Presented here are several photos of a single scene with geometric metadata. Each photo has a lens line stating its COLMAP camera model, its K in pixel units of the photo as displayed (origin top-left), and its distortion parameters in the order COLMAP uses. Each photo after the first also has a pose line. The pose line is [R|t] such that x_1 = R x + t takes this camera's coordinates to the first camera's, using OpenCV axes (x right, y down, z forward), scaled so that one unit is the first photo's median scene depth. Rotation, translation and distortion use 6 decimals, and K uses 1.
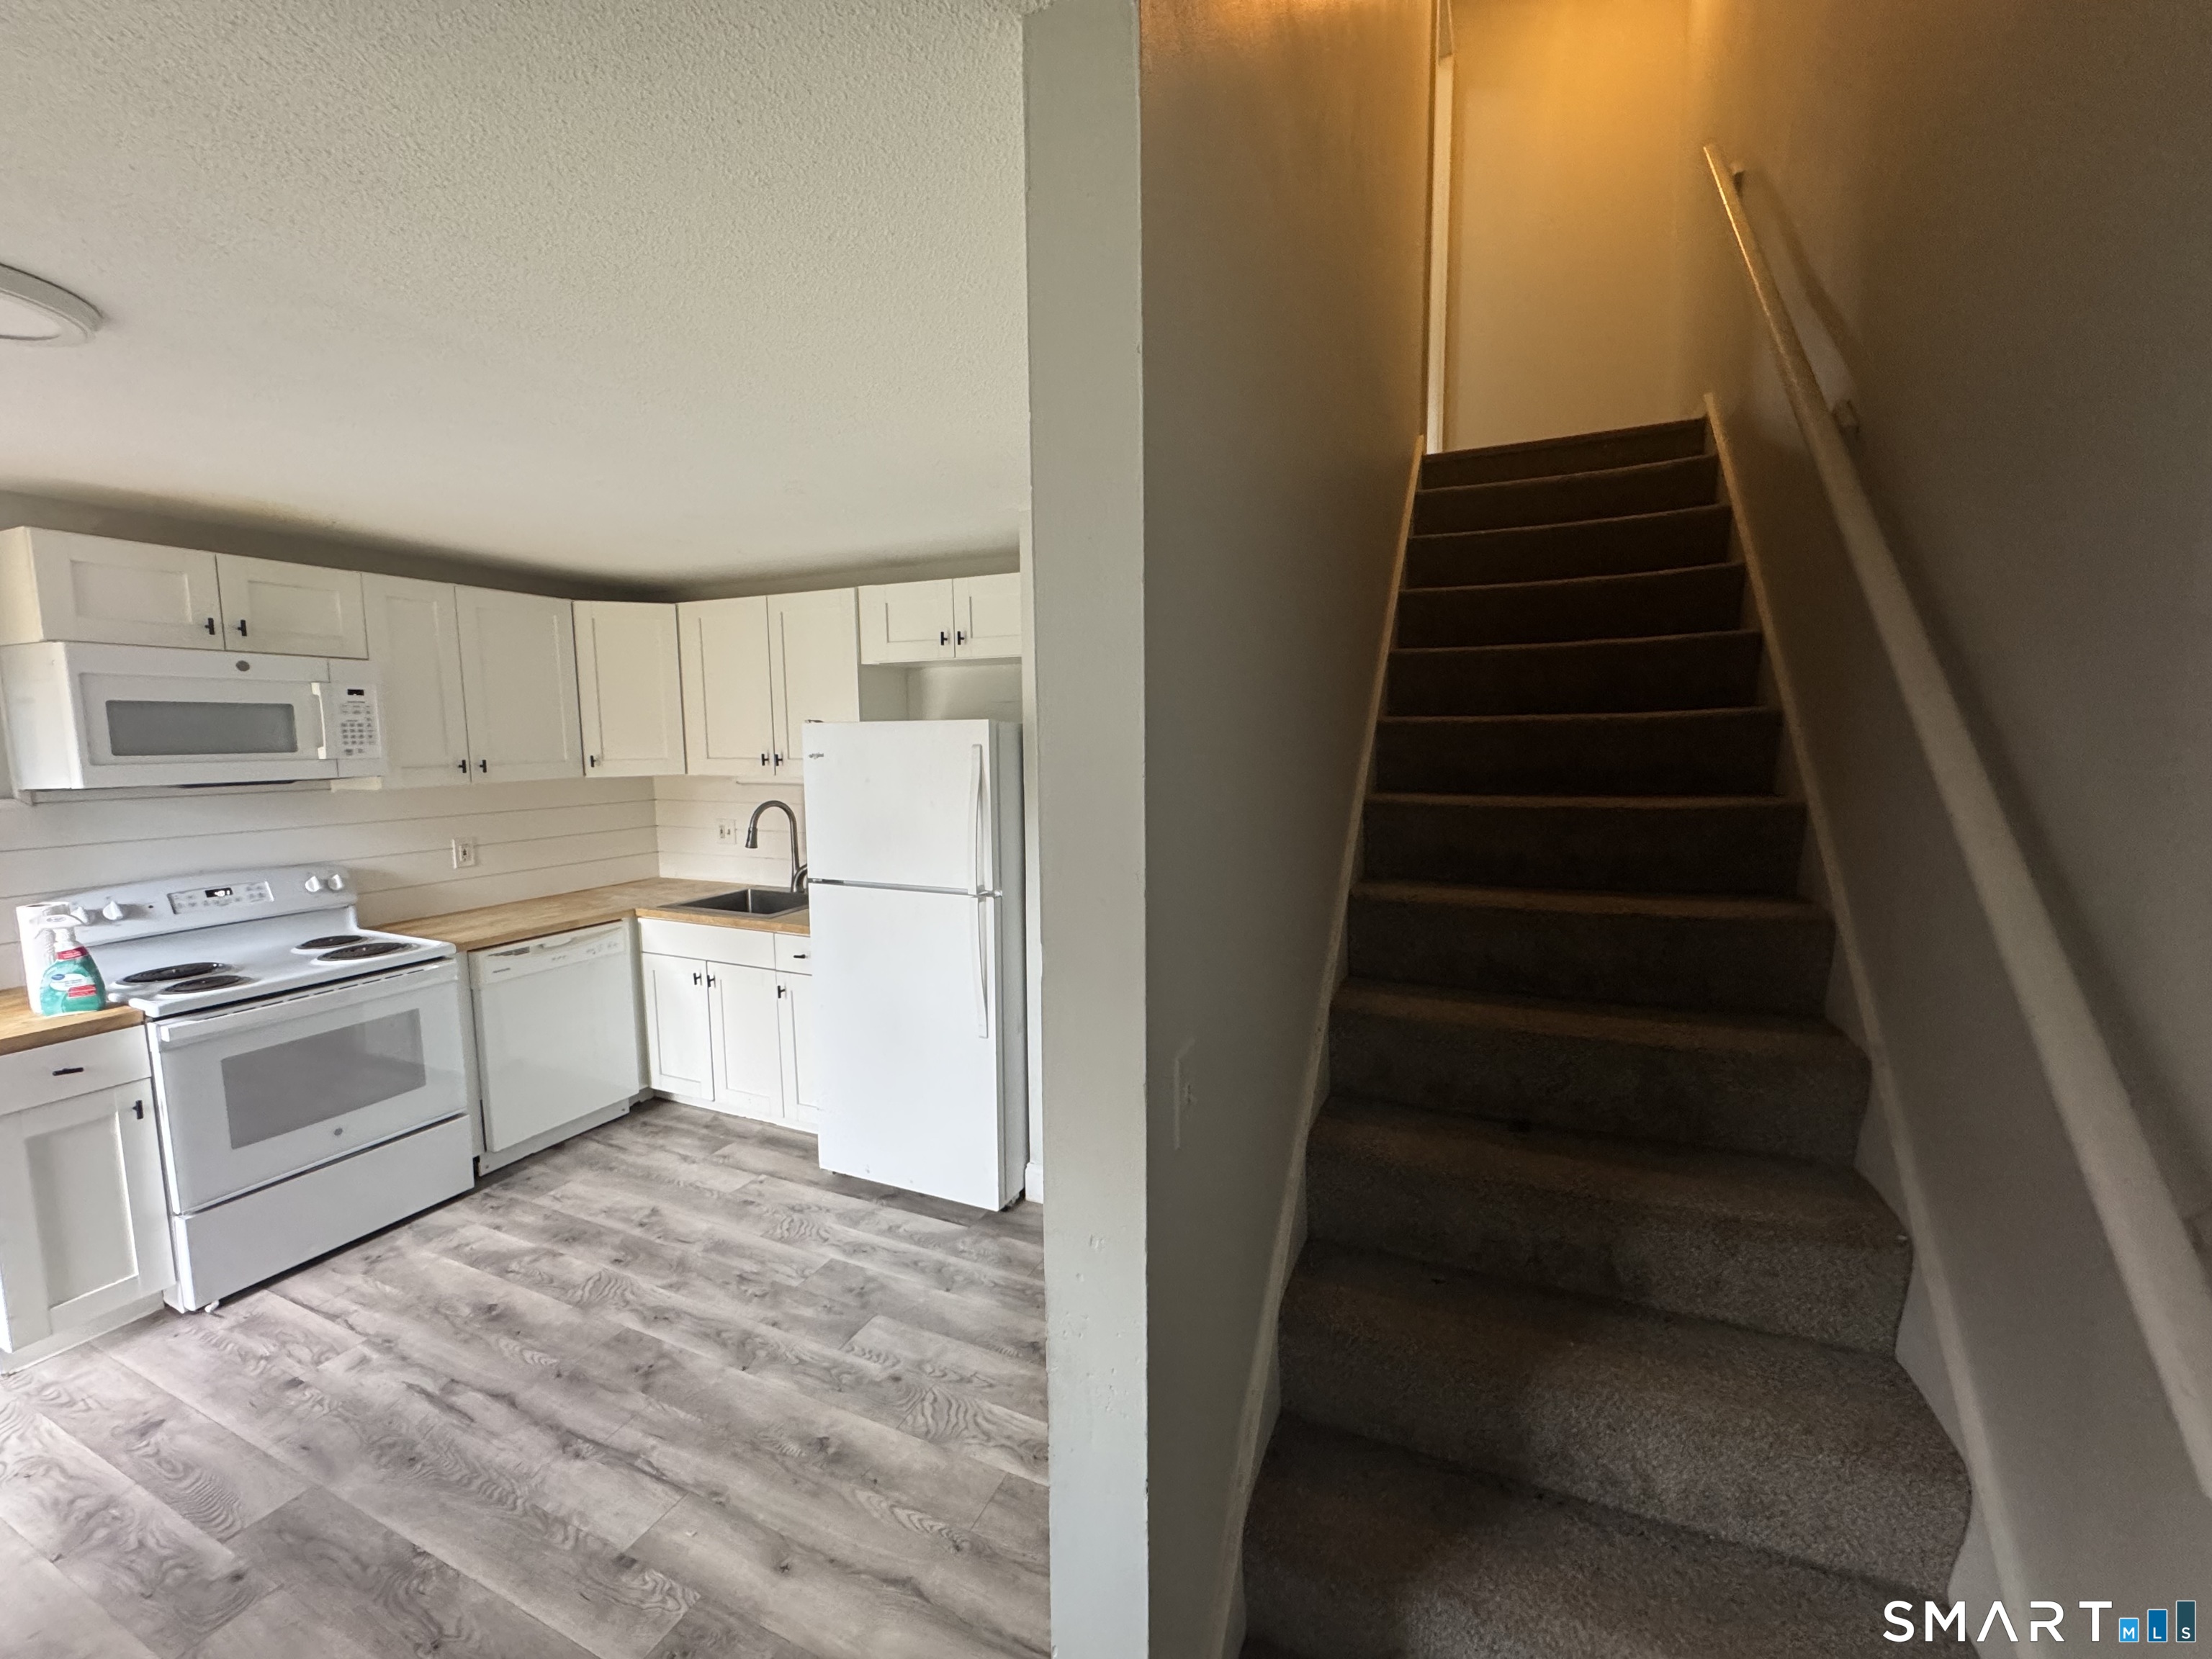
lens RADIAL K [[879.8, 0, 1106.0], [0, 879.8, 829.5], [0, 0, 1]] dist [-0.001816, -0.000195]
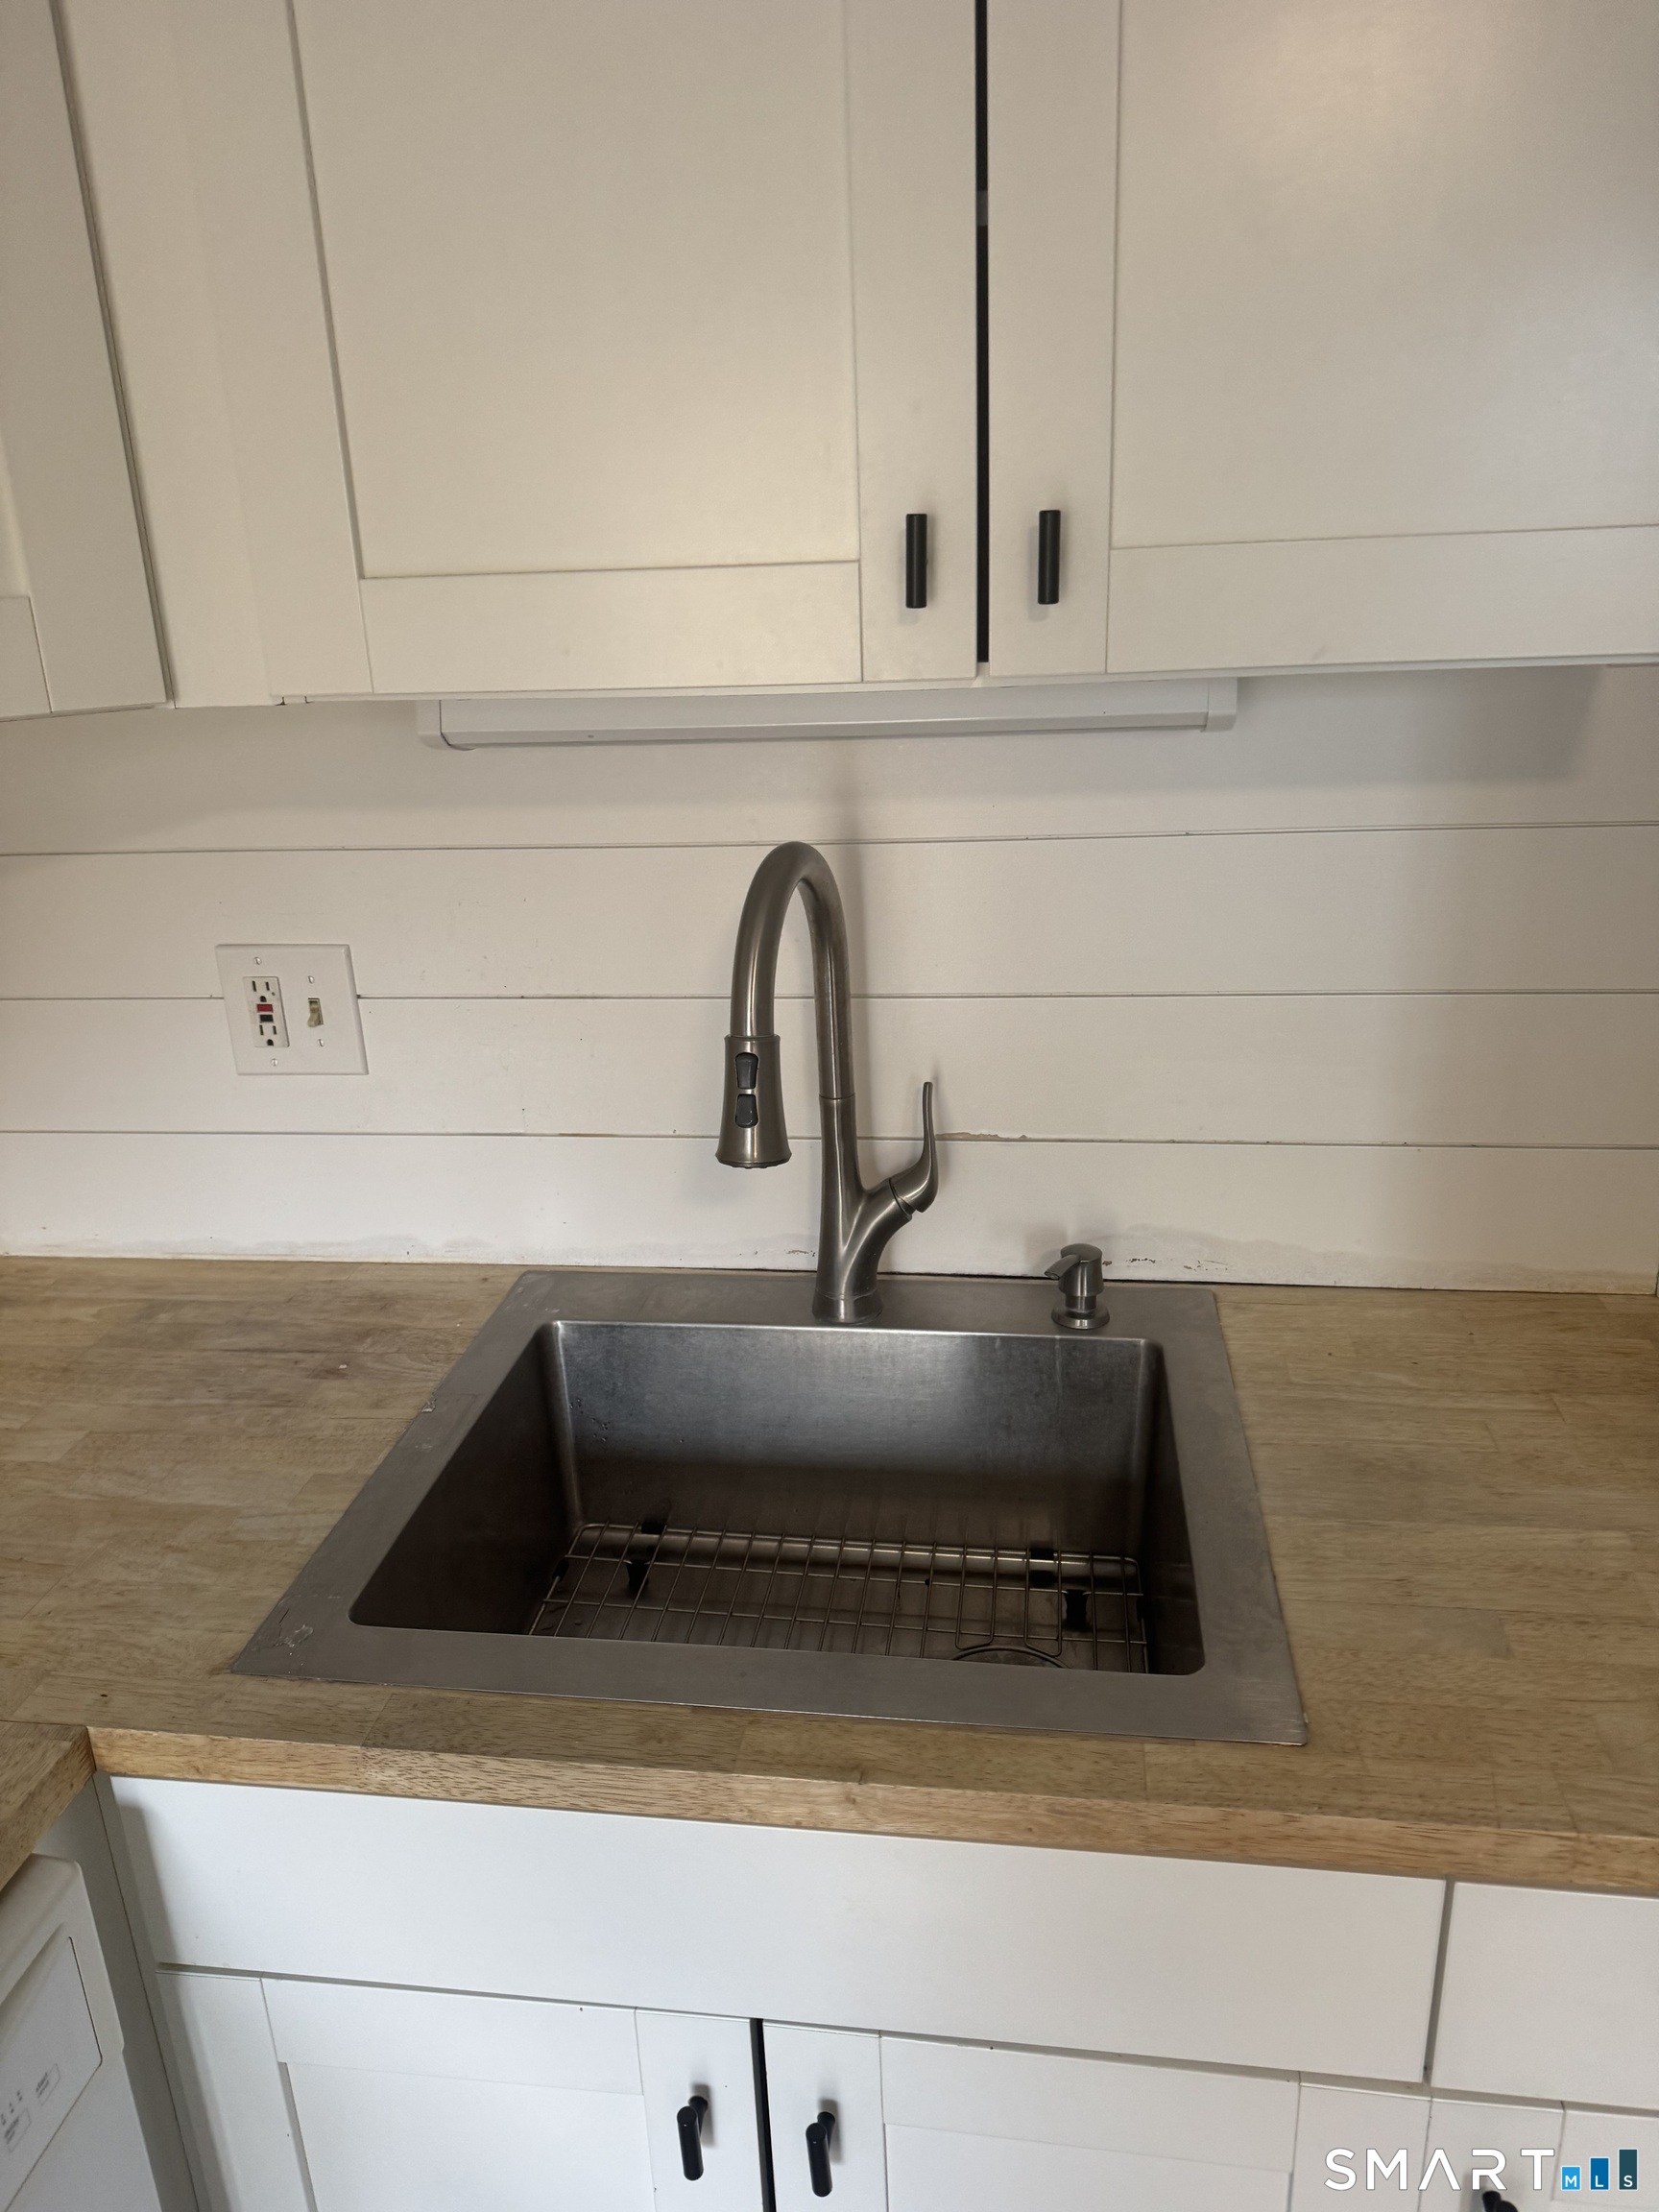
lens RADIAL K [[1544.1, 0, 829.5], [0, 1544.1, 1106.0], [0, 0, 1]] dist [-0.002525, -0.000941]
pose [[0.959984, -0.120149, 0.252973, -0.612398], [0.062883, 0.972706, 0.223357, -0.066549], [-0.272904, -0.198511, 0.941338, 0.985118]]
